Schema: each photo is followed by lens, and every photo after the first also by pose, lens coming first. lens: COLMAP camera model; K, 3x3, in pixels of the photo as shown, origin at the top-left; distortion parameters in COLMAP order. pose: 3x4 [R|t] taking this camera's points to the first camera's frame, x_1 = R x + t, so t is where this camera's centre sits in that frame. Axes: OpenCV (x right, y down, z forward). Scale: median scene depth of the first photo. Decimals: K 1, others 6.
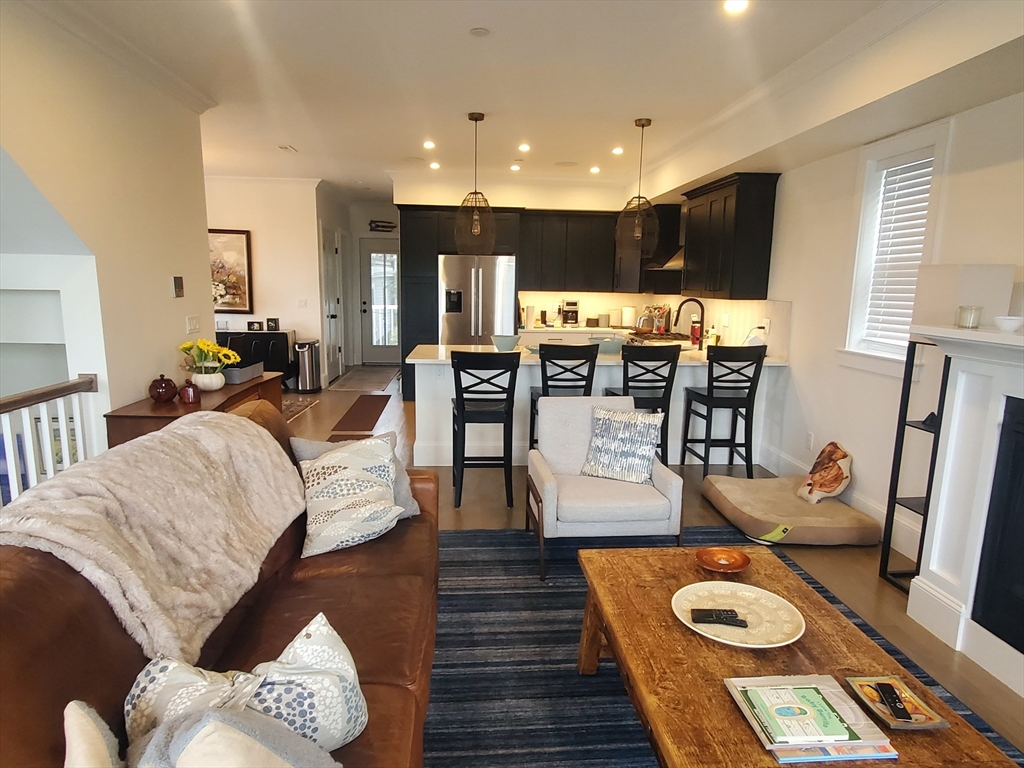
lens RADIAL K [[624.2, 0, 507.1], [0, 624.2, 400.8], [0, 0, 1]] dist [-0.023936, 0.006222]
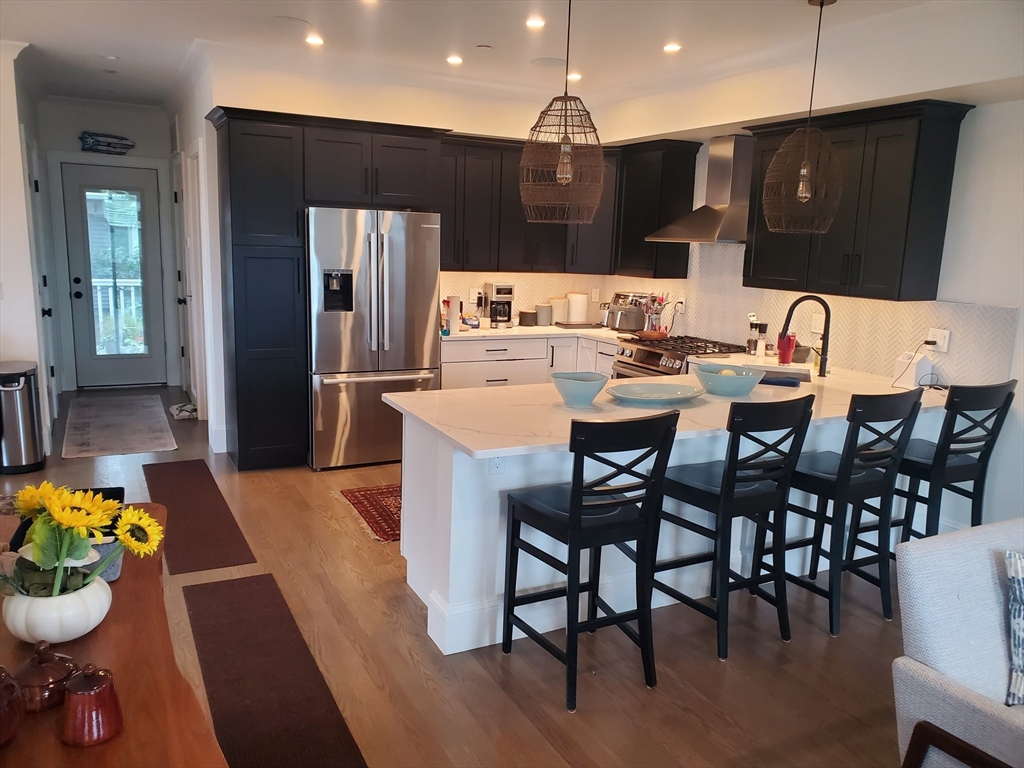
lens RADIAL K [[788.3, 0, 501.9], [0, 788.3, 391.5], [0, 0, 1]] dist [0.009963, -0.004877]
pose [[0.918811, -0.058424, 0.390351, -0.355541], [0.053798, 0.998292, 0.022784, -0.118789], [-0.391015, 0.000066, 0.920384, 0.444554]]
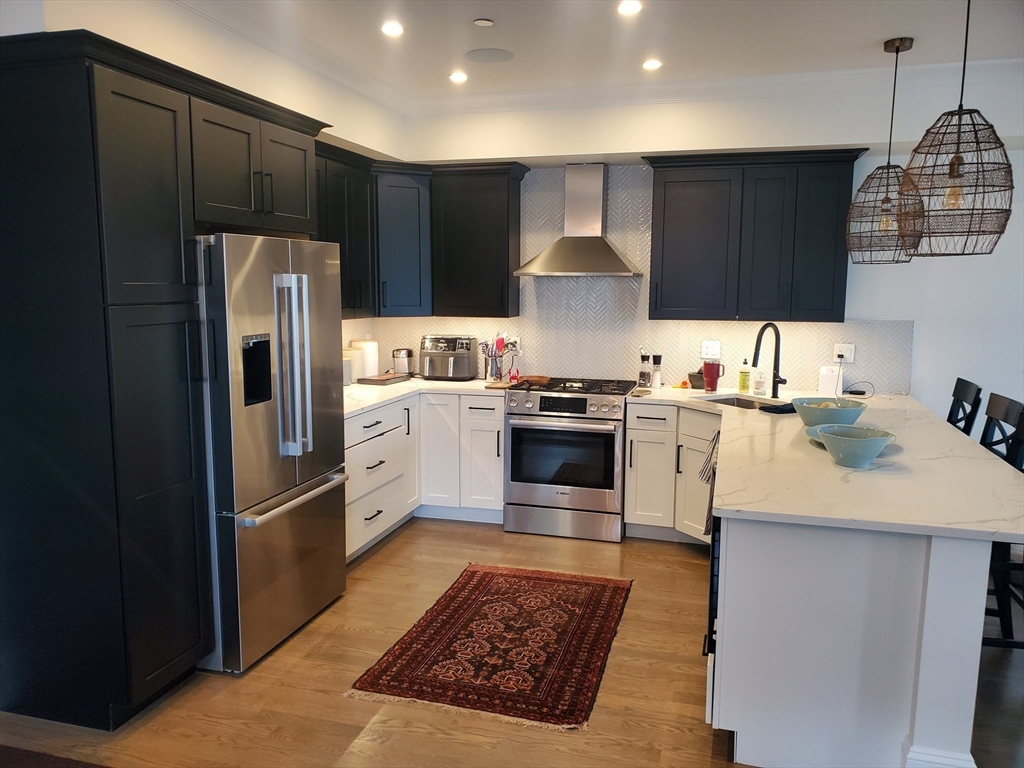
lens RADIAL K [[788.3, 0, 496.8], [0, 788.3, 396.2], [0, 0, 1]] dist [0.009963, -0.004877]
pose [[0.343686, -0.146855, 0.927531, -0.682142], [0.176135, 0.980249, 0.089937, -0.248672], [-0.922419, 0.132461, 0.362764, 1.122230]]
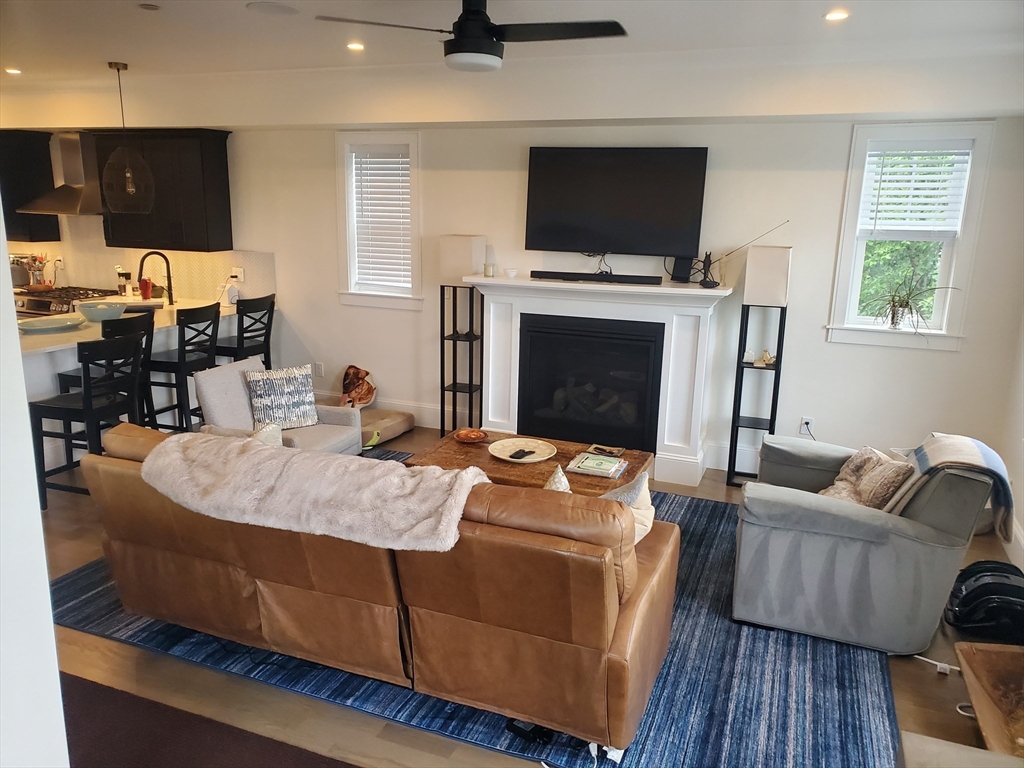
lens RADIAL K [[788.3, 0, 502.2], [0, 788.3, 393.3], [0, 0, 1]] dist [0.009963, -0.004877]
pose [[0.426913, -0.217246, 0.877810, -0.664837], [0.151889, 0.974150, 0.167219, -0.086816], [-0.891446, 0.061942, 0.448874, 0.003081]]
